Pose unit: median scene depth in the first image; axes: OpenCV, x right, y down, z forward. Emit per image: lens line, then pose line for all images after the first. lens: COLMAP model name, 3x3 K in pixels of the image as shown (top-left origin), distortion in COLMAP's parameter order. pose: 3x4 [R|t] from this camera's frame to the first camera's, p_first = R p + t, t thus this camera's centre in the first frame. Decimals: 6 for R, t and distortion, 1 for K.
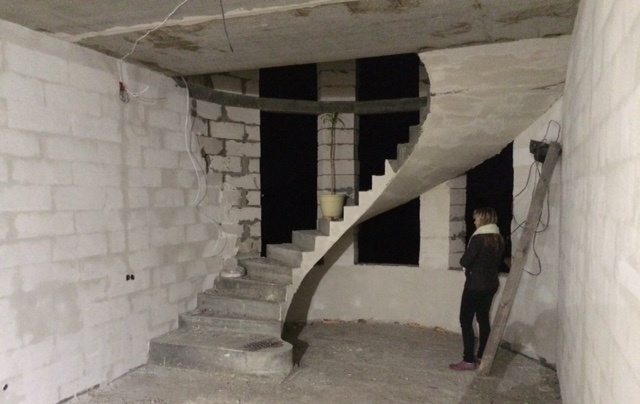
lens RADIAL K [[548.4, 0, 316.9], [0, 548.4, 237.2], [0, 0, 1]] dist [0.039977, -0.004571]
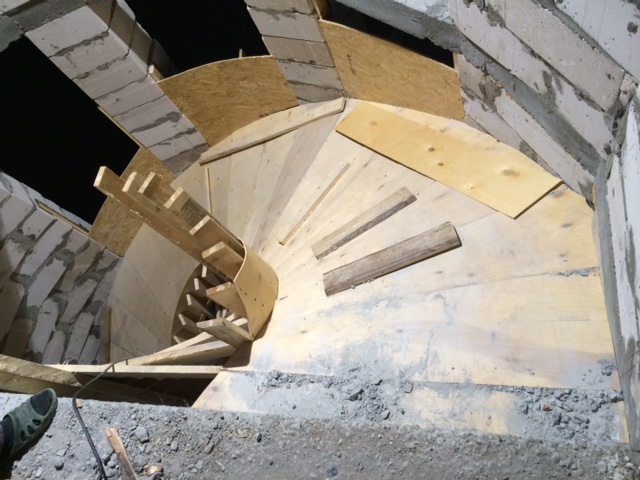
lens RADIAL K [[549.0, 0, 318.4], [0, 549.0, 239.5], [0, 0, 1]] dist [0.084727, -0.120356]
pose [[0.928404, -0.339191, -0.151705, 0.246850], [0.298102, 0.436204, 0.849035, -0.478935], [-0.221811, -0.833472, 0.506088, 0.631177]]
